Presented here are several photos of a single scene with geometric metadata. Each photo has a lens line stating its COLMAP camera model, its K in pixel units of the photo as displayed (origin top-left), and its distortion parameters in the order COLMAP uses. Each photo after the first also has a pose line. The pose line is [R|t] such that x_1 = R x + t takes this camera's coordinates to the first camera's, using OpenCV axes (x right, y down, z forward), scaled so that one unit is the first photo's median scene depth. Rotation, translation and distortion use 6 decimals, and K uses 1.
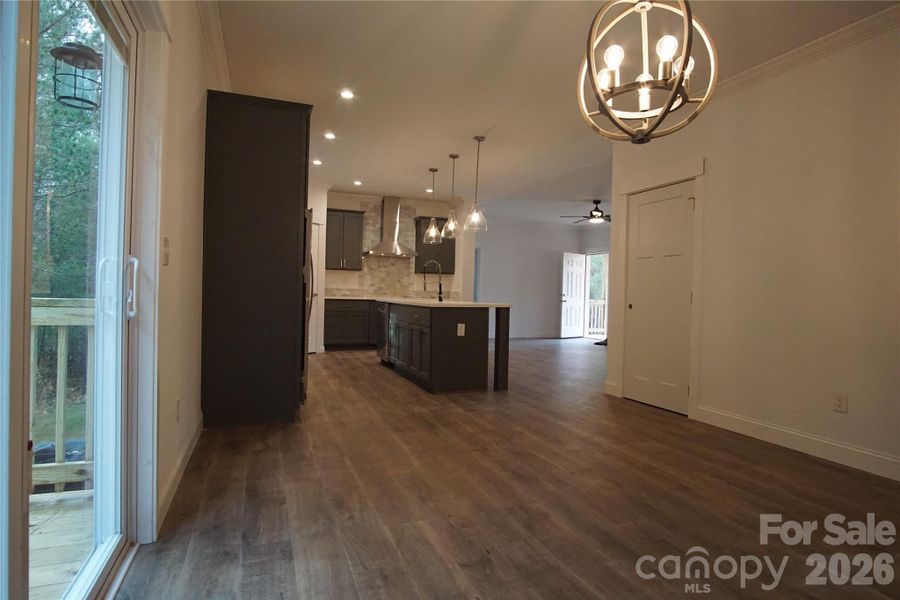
lens RADIAL K [[478.1, 0, 450.0], [0, 478.1, 300.0], [0, 0, 1]] dist [-0.023634, -0.000573]
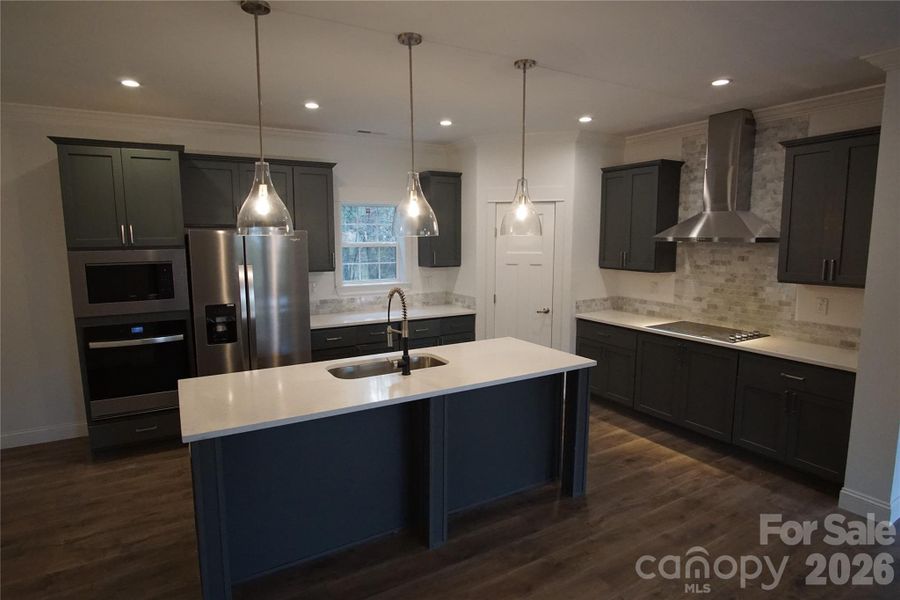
lens RADIAL K [[478.1, 0, 450.0], [0, 478.1, 300.0], [0, 0, 1]] dist [-0.023634, -0.000573]
pose [[0.147347, 0.102828, -0.983725, 0.372081], [-0.009060, 0.994680, 0.102616, -0.098956], [0.989043, -0.006208, 0.147495, 0.814072]]
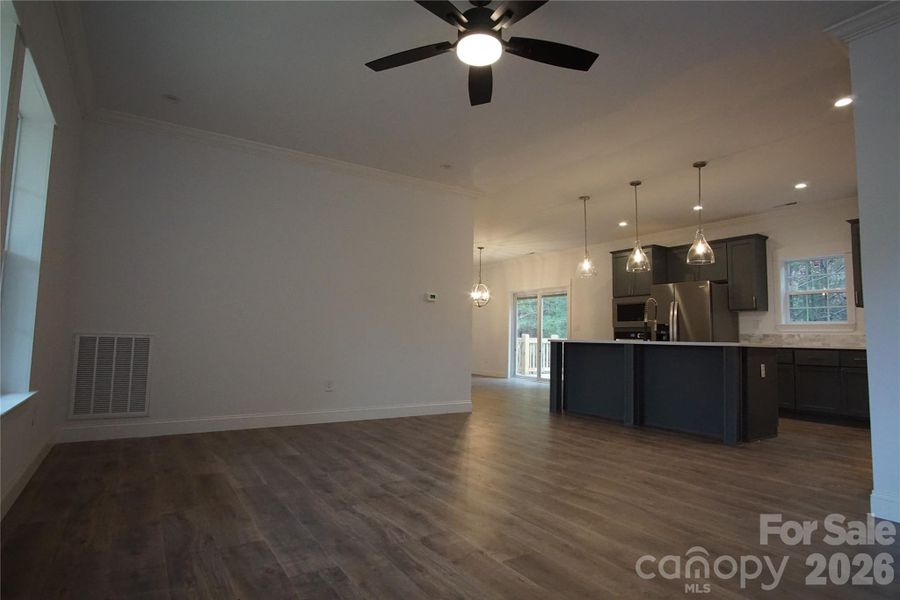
lens RADIAL K [[524.9, 0, 433.1], [0, 524.9, 297.4], [0, 0, 1]] dist [-0.003704, -0.000331]
pose [[-0.986065, -0.065853, -0.152769, 0.447908], [-0.055521, 0.995934, -0.070940, 0.011966], [0.156820, -0.061470, -0.985712, 1.639841]]
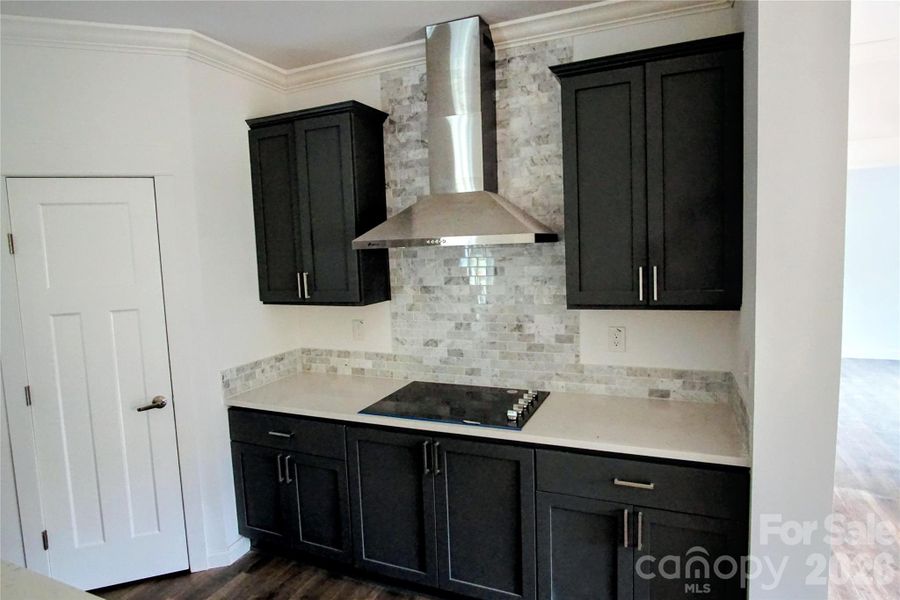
lens RADIAL K [[524.9, 0, 433.1], [0, 524.9, 297.4], [0, 0, 1]] dist [-0.003704, -0.000331]
pose [[0.681114, 0.014833, -0.732027, 0.106345], [0.046059, 0.996947, 0.063056, -0.100772], [0.730727, -0.076665, 0.678352, 0.952575]]
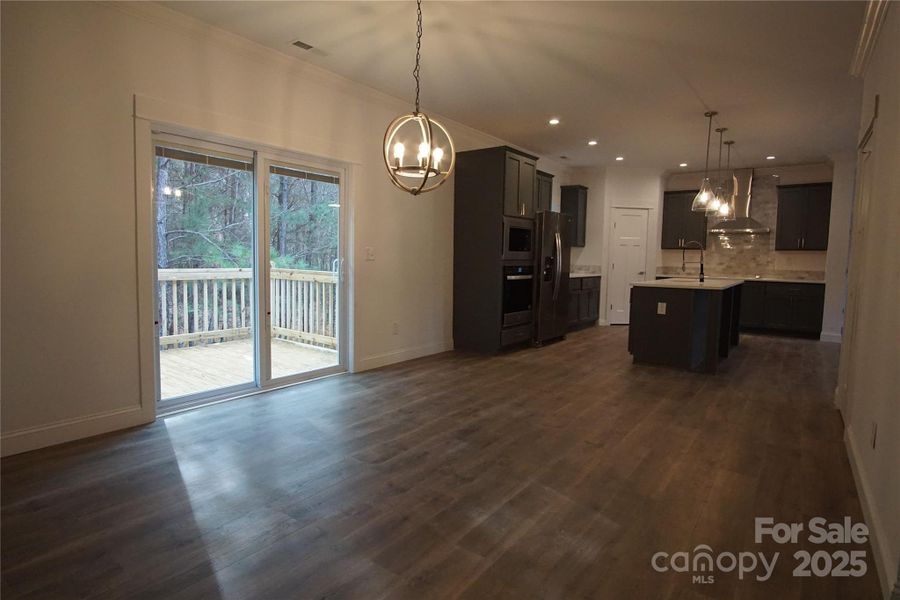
lens RADIAL K [[478.1, 0, 450.0], [0, 478.1, 300.0], [0, 0, 1]] dist [-0.023634, -0.000573]
pose [[0.526907, 0.061022, -0.847729, 0.455765], [-0.017051, 0.997977, 0.061240, -0.009032], [0.849752, -0.017813, 0.526882, 0.028787]]
